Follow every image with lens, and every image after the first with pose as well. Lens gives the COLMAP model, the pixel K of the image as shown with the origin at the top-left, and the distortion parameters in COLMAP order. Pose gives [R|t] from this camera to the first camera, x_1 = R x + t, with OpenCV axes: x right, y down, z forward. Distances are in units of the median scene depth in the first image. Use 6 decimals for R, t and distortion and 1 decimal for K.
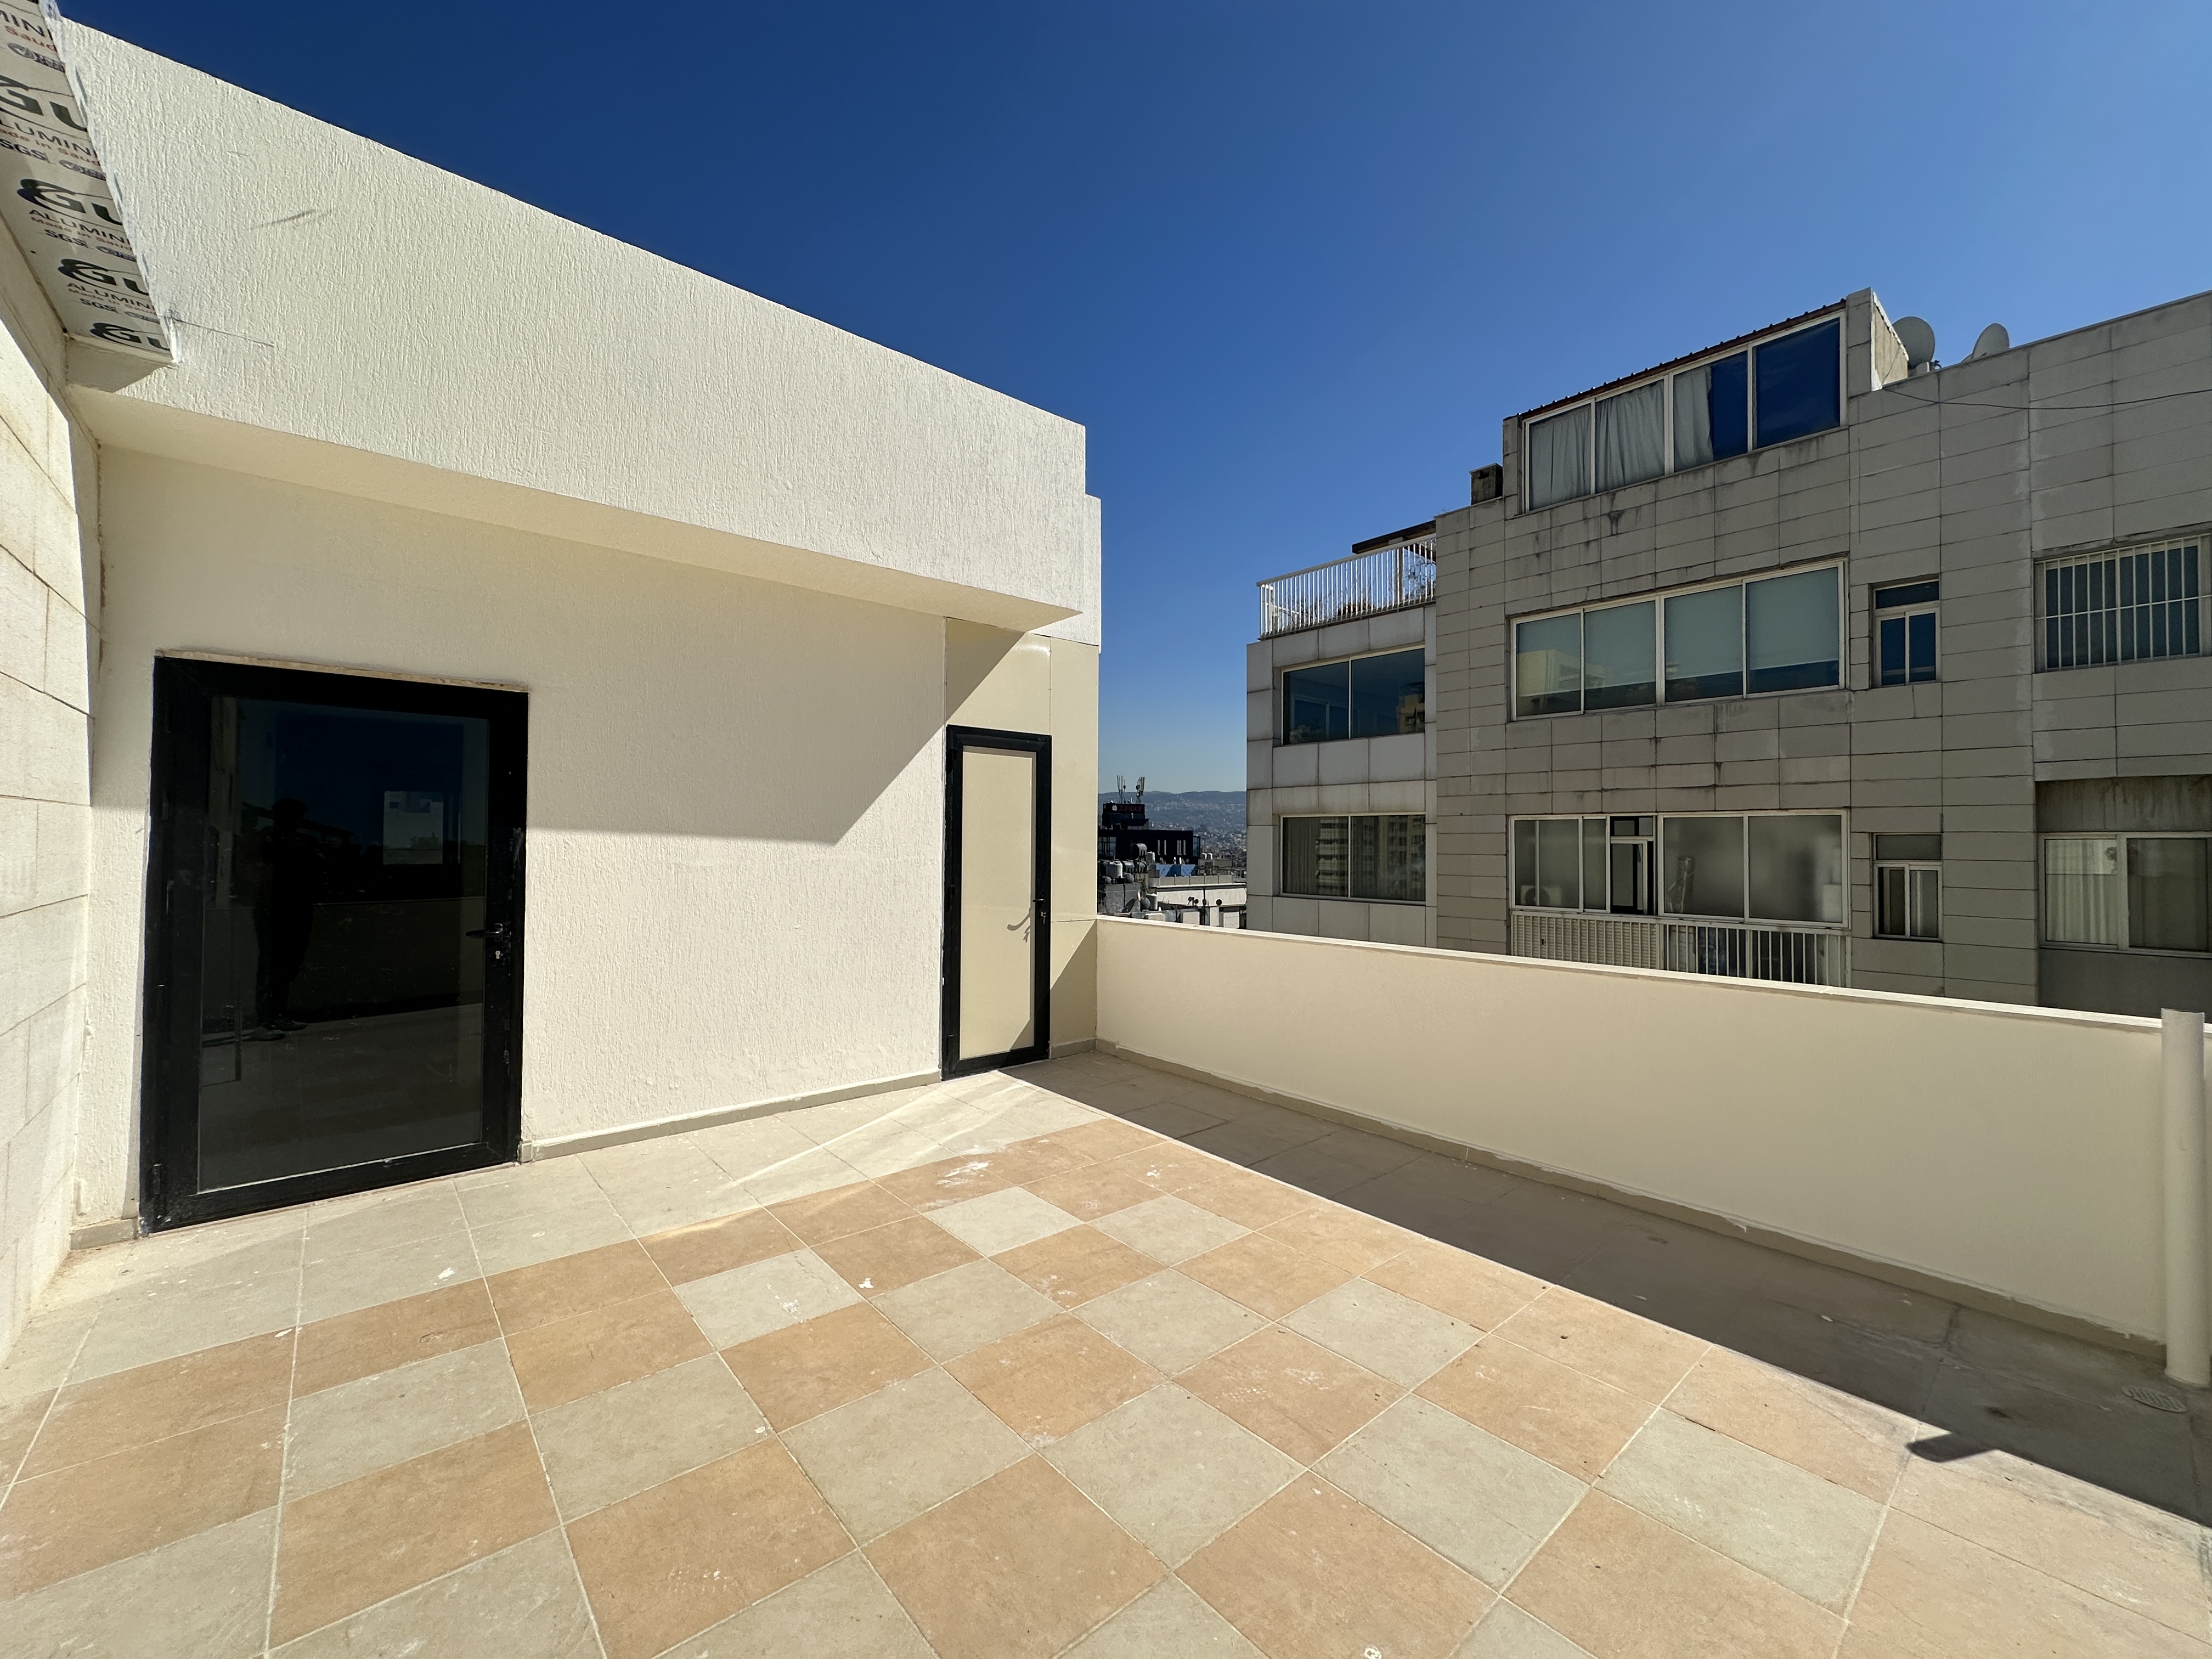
lens RADIAL K [[880.6, 0, 1103.4], [0, 880.6, 827.4], [0, 0, 1]] dist [-0.001782, 0.000836]
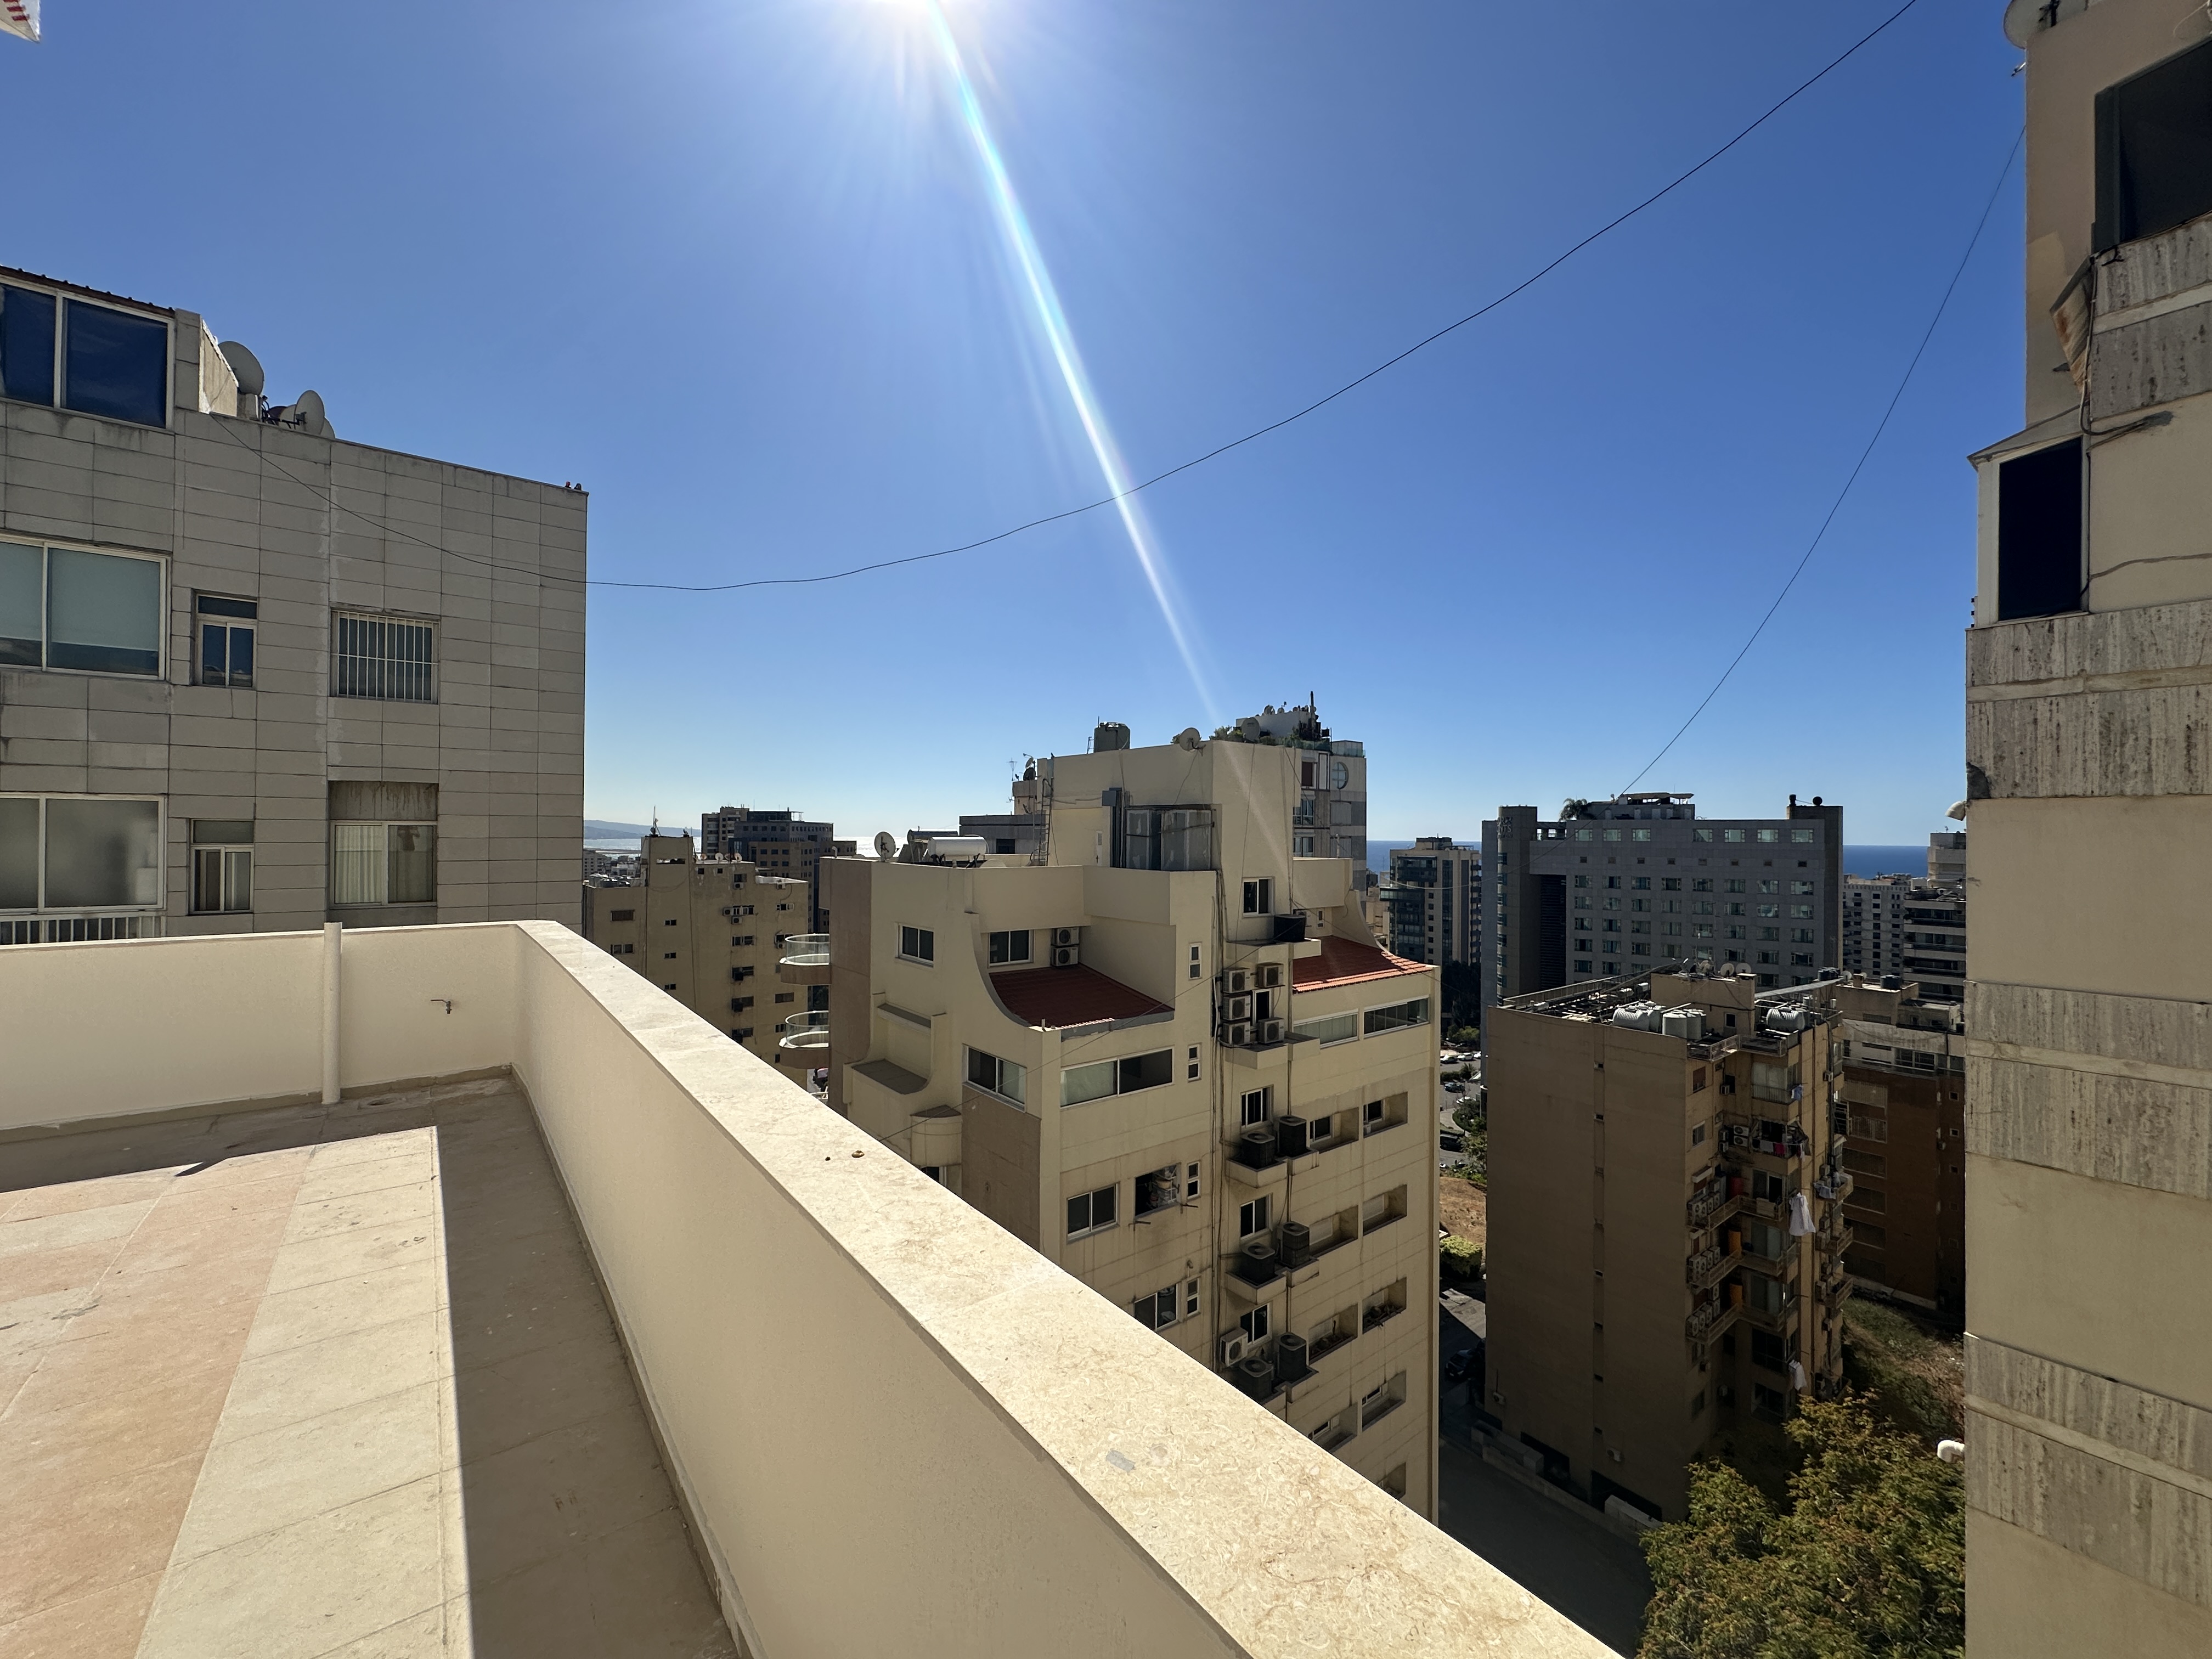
lens RADIAL K [[880.6, 0, 1103.4], [0, 880.6, 827.4], [0, 0, 1]] dist [-0.001782, 0.000836]
pose [[0.055242, -0.000306, 0.998473, -0.148904], [-0.024706, 0.999693, 0.001673, -0.012611], [-0.998167, -0.024760, 0.055218, -0.186480]]
